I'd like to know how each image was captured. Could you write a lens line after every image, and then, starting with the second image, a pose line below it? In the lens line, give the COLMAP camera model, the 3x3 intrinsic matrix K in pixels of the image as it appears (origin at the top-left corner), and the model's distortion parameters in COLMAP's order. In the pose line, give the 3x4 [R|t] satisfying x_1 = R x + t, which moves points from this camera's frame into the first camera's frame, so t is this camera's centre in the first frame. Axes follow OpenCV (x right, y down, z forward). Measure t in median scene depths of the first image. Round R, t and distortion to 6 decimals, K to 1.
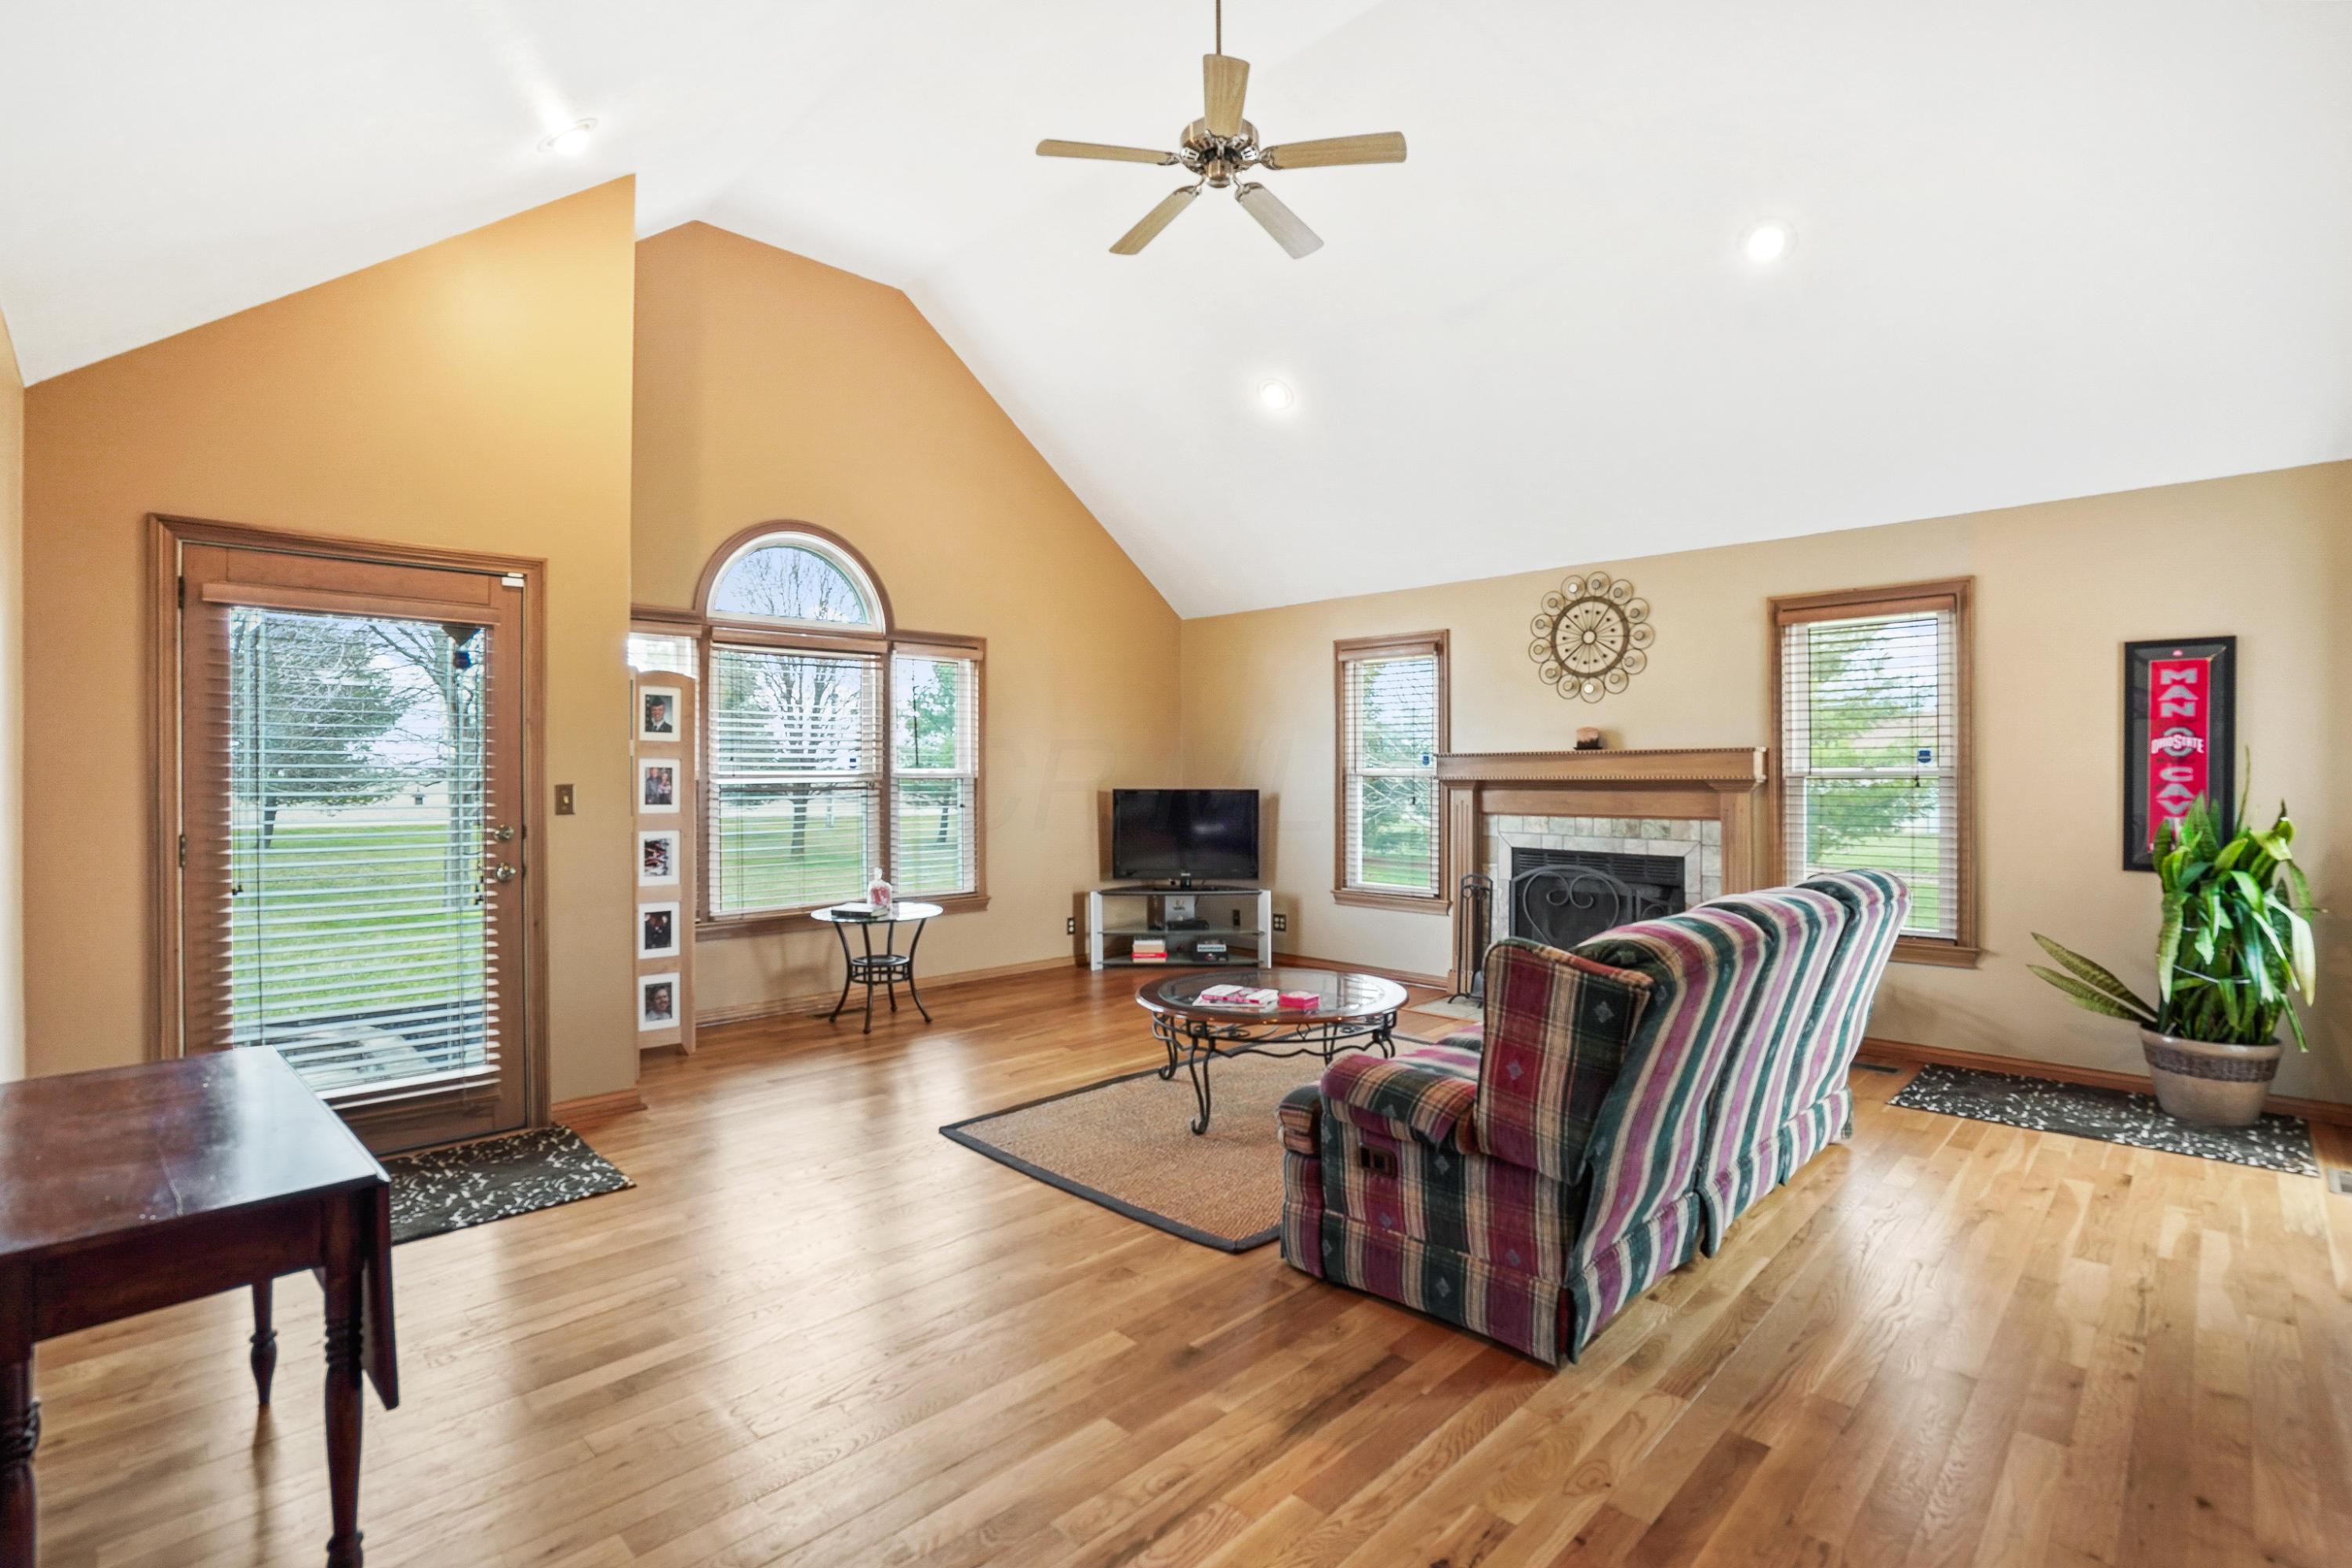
lens RADIAL K [[1082.7, 0, 1173.2], [0, 1082.7, 784.3], [0, 0, 1]] dist [-0.034276, 0.001051]
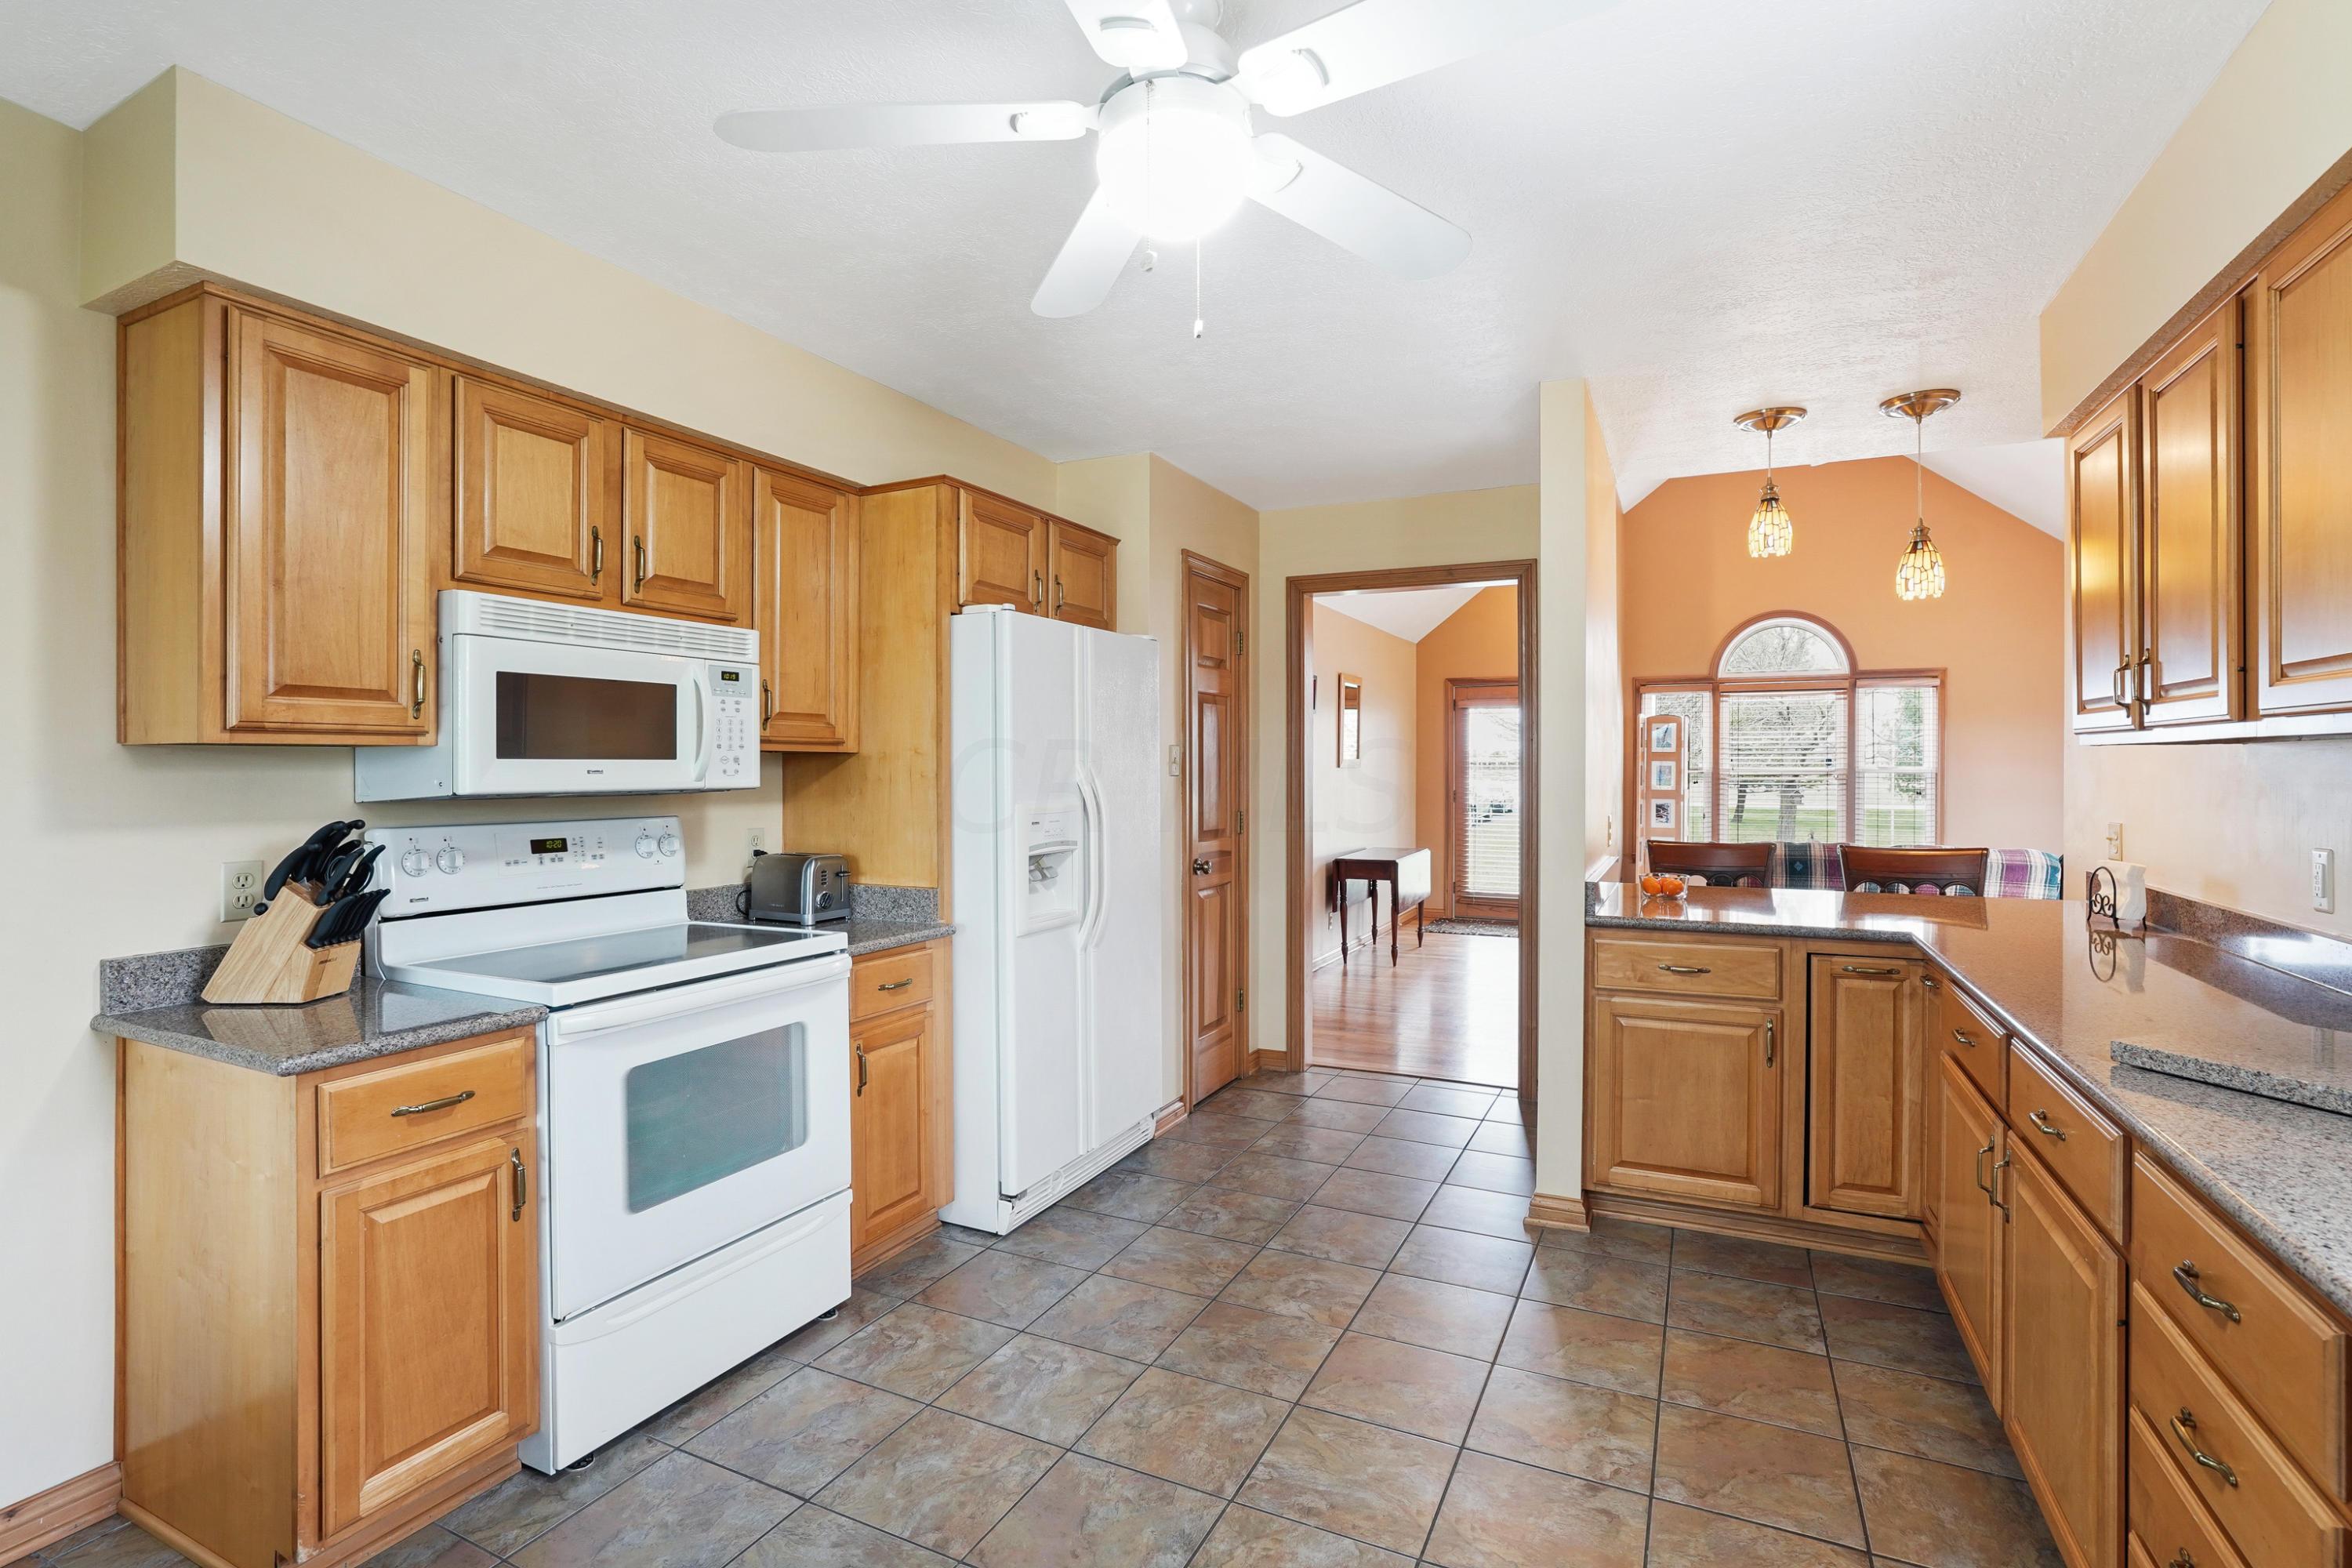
lens RADIAL K [[1082.7, 0, 1177.9], [0, 1082.7, 766.3], [0, 0, 1]] dist [-0.034276, 0.001051]
pose [[0.338658, 0.005261, -0.940895, 0.865074], [-0.011092, 0.999937, 0.001599, -0.006756], [0.940844, 0.009895, 0.338695, -0.385331]]
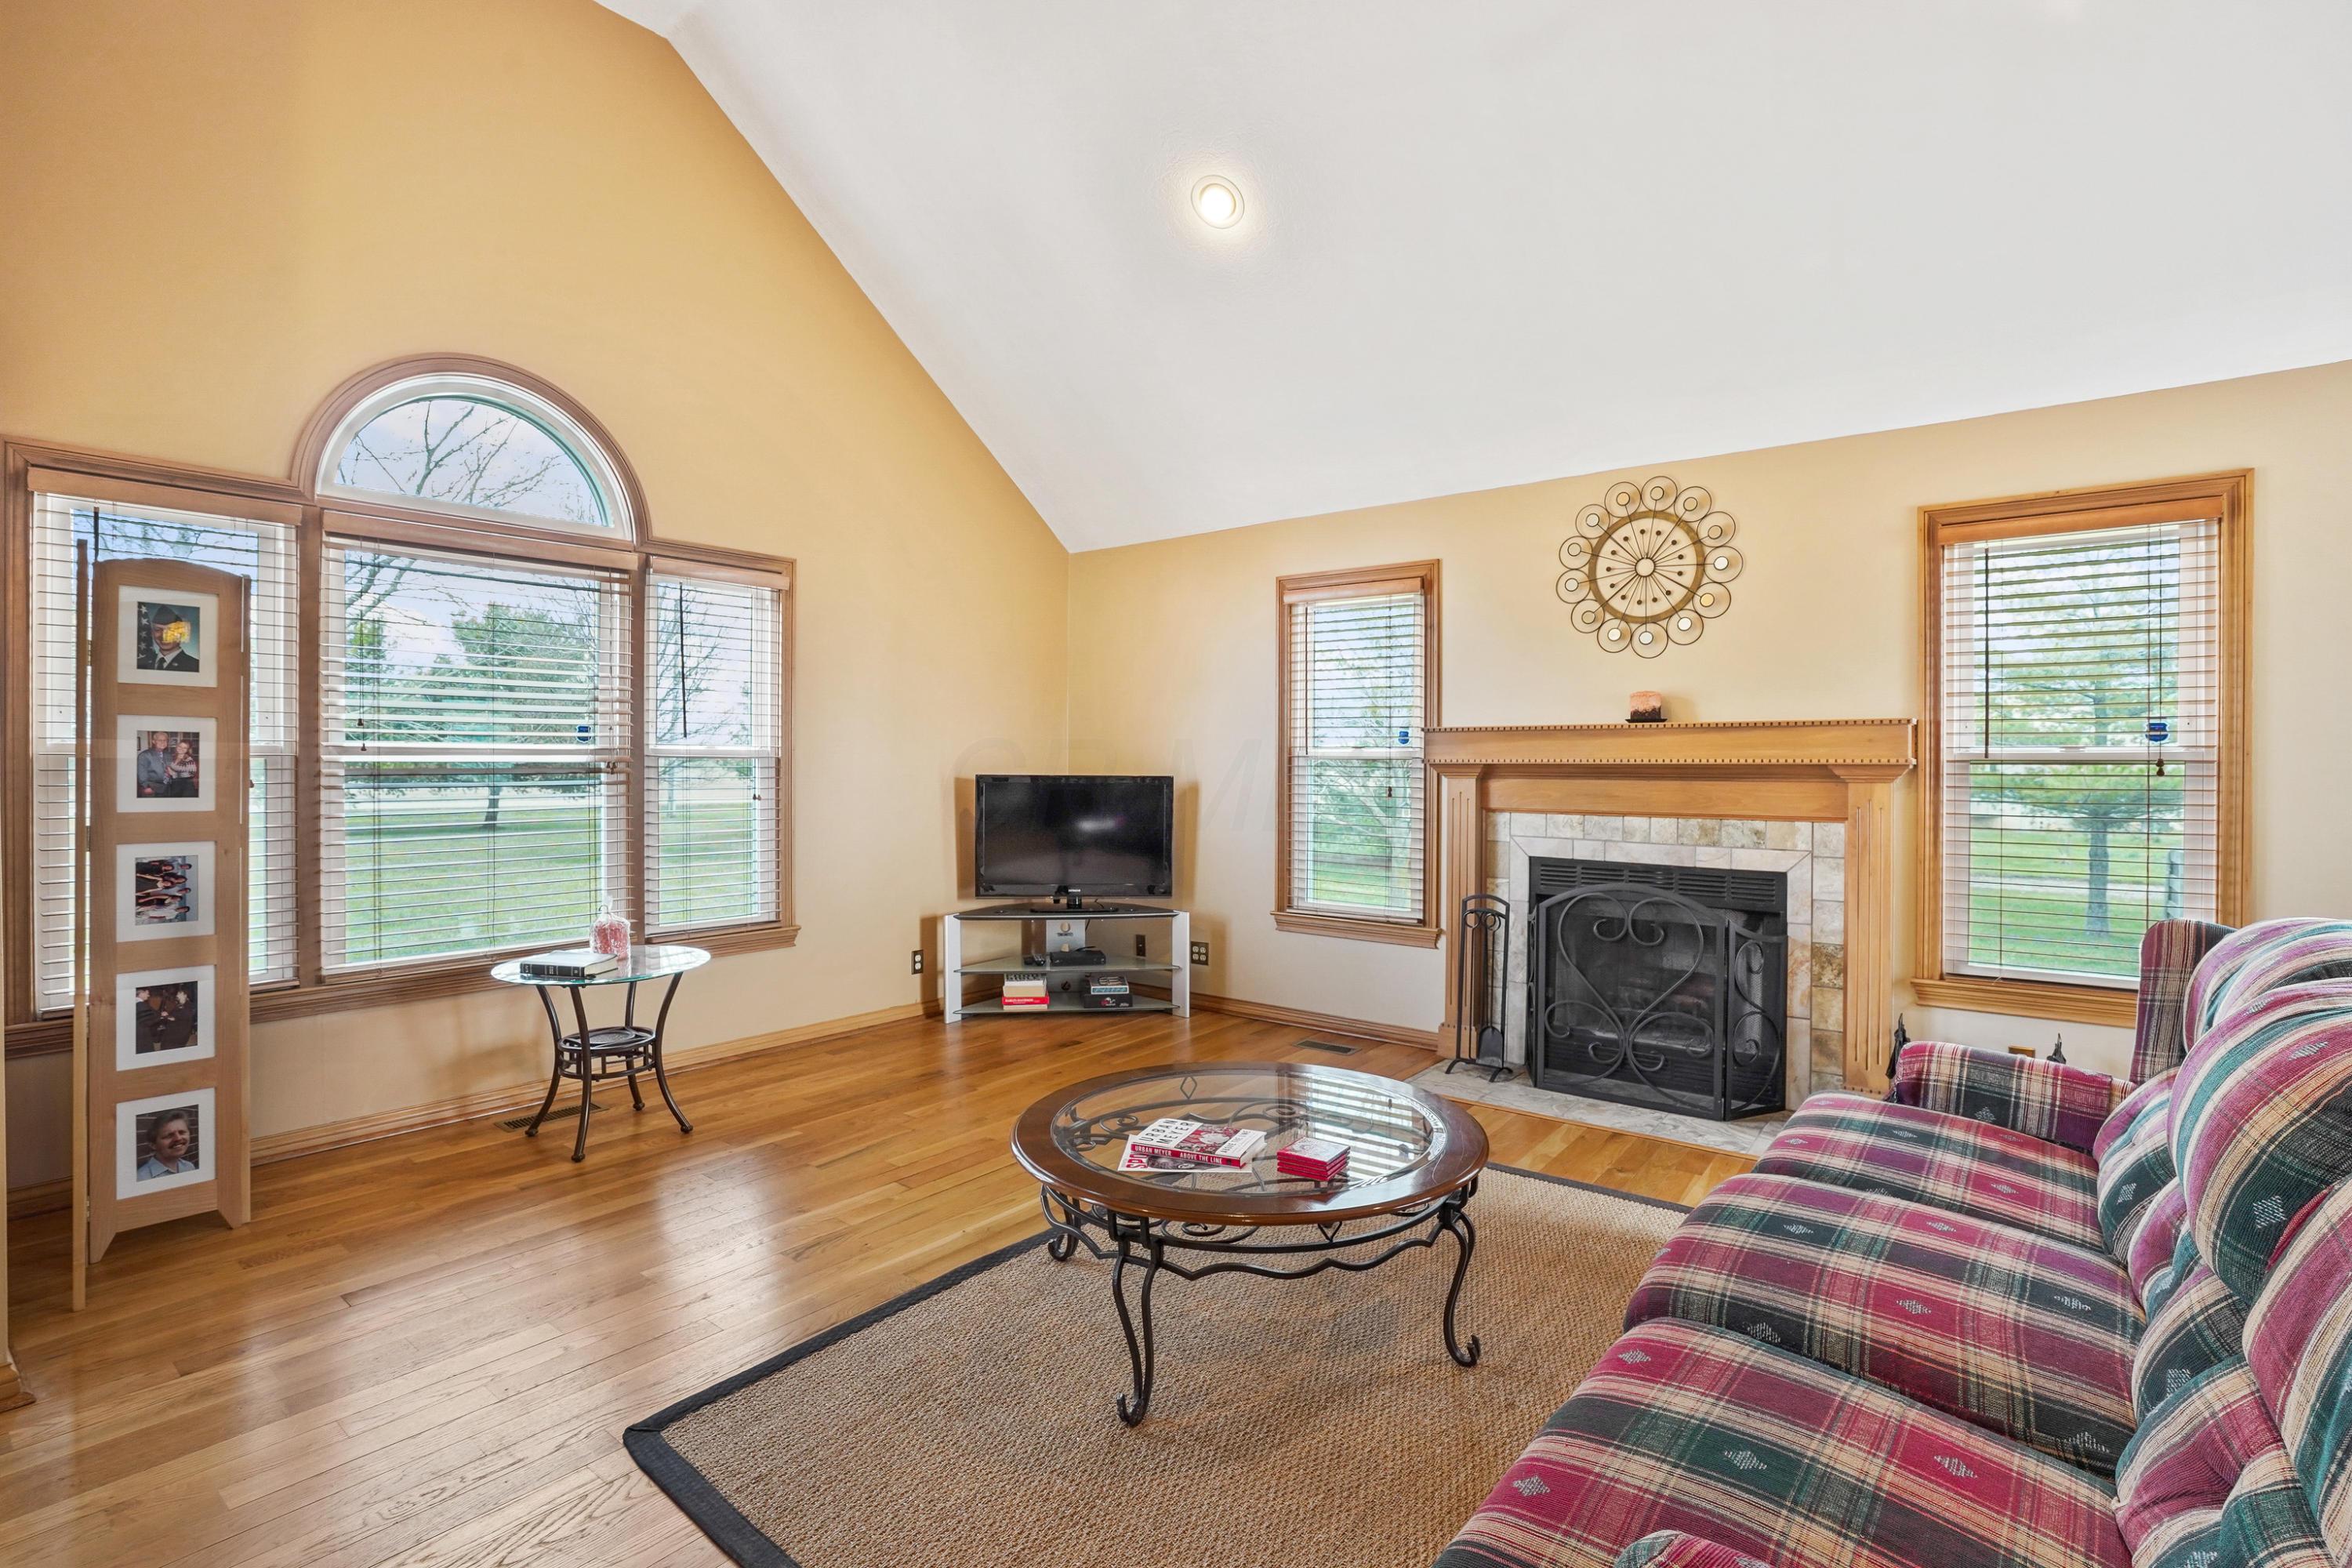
lens RADIAL K [[1082.7, 0, 1171.5], [0, 1082.7, 763.0], [0, 0, 1]] dist [-0.034276, 0.001051]
pose [[0.992845, 0.005891, 0.119263, -0.014758], [-0.004922, 0.999952, -0.008423, 0.002533], [-0.119307, 0.007776, 0.992827, 0.324270]]
